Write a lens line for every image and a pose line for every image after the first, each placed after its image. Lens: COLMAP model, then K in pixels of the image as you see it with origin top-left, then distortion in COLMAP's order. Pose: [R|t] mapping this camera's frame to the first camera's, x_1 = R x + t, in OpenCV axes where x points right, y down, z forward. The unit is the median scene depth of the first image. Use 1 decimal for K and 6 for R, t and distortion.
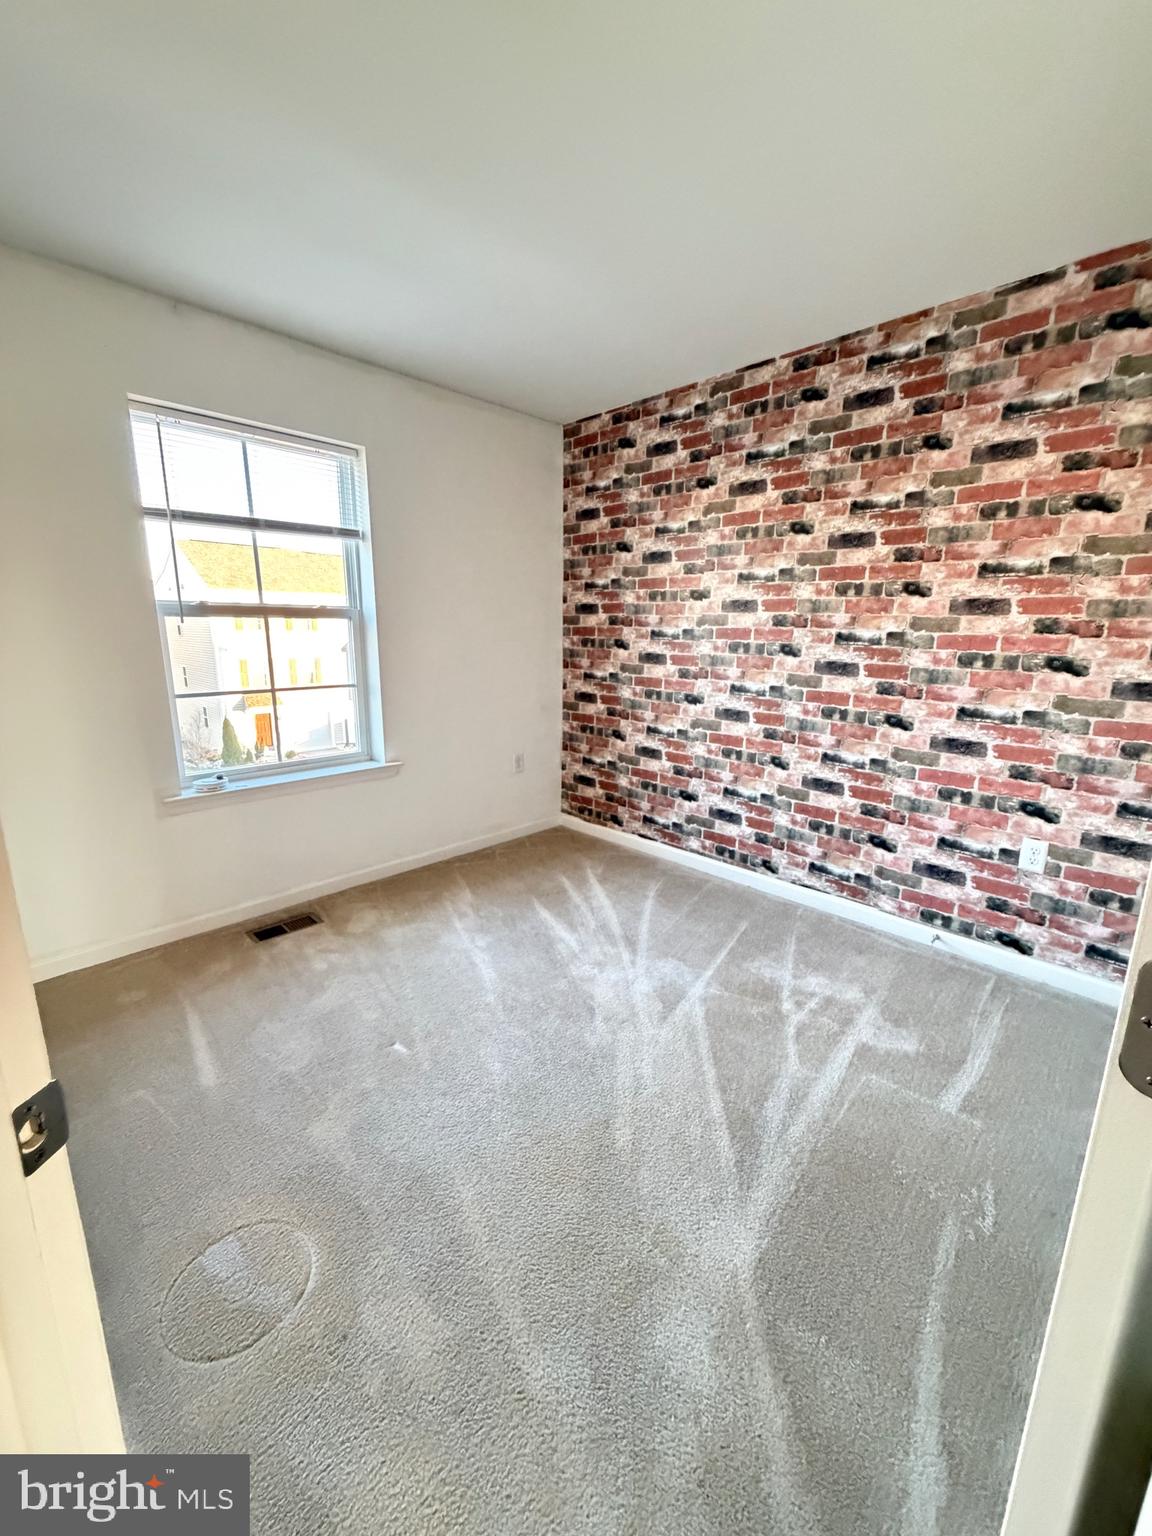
lens RADIAL K [[610.8, 0, 564.8], [0, 610.8, 759.8], [0, 0, 1]] dist [-0.002376, 0.001090]
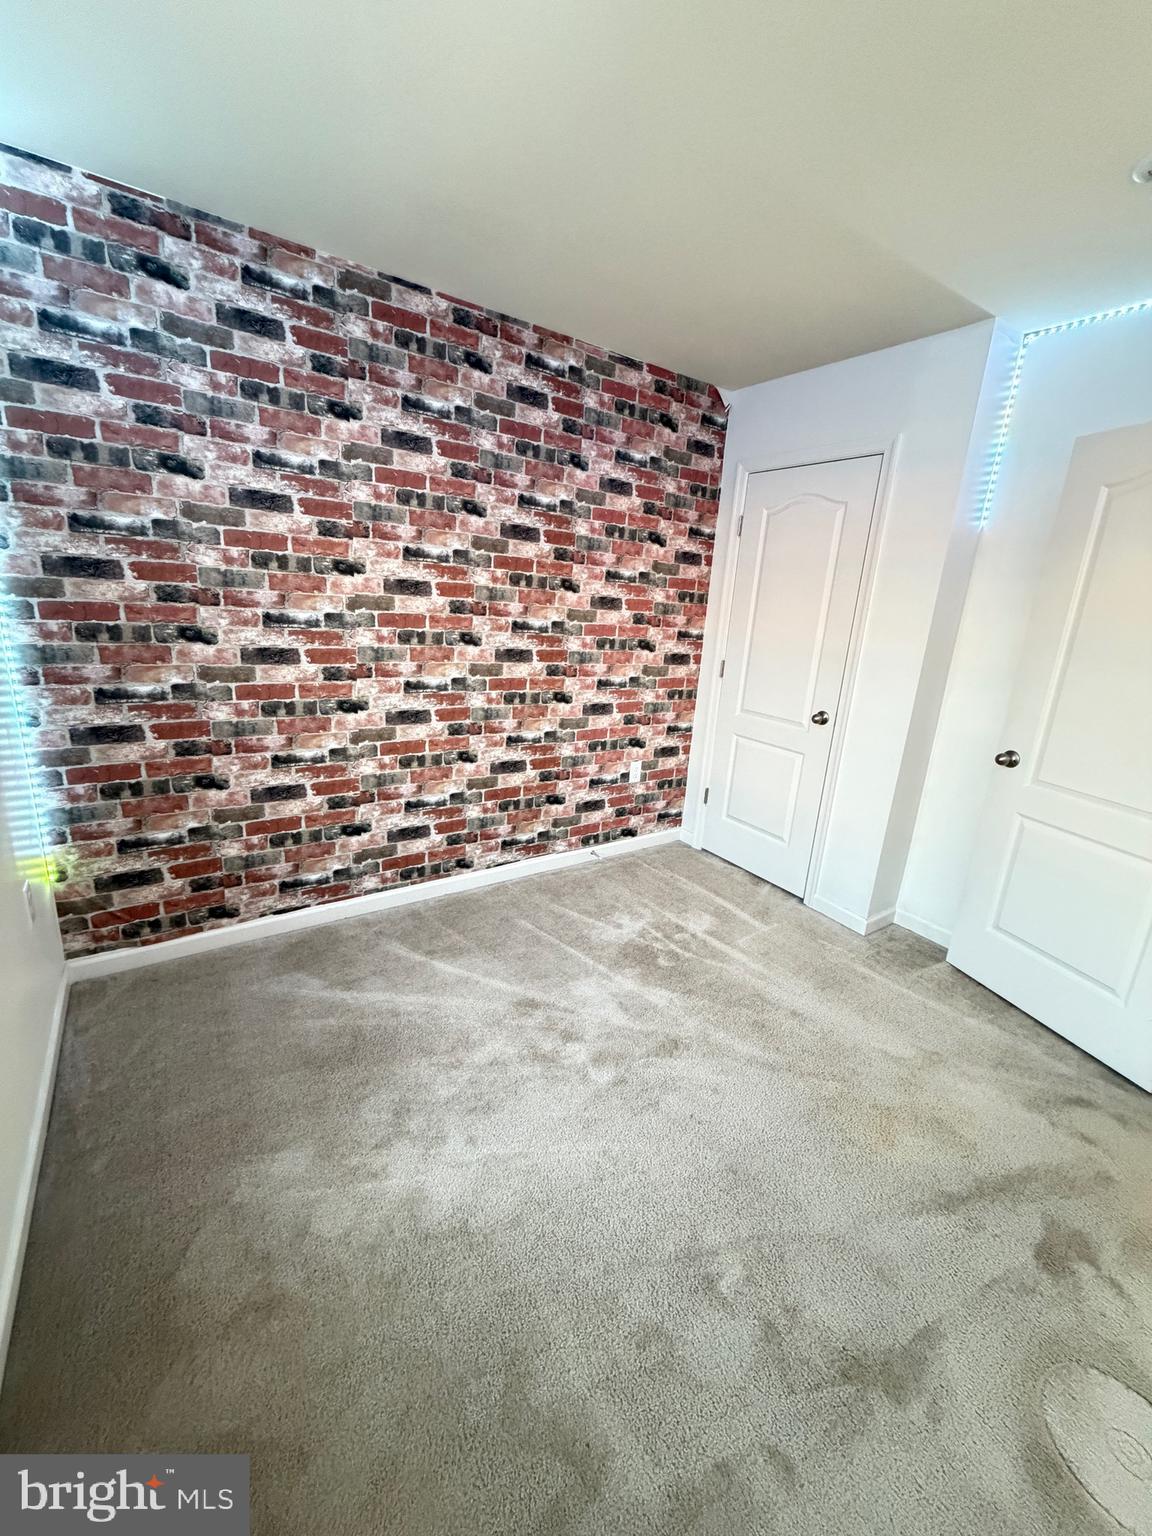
lens RADIAL K [[610.8, 0, 564.6], [0, 610.8, 765.0], [0, 0, 1]] dist [-0.002376, 0.001090]
pose [[0.189498, -0.257640, 0.947477, -0.560223], [0.155100, 0.960700, 0.230215, -0.190174], [-0.969554, 0.103328, 0.222011, 0.679204]]
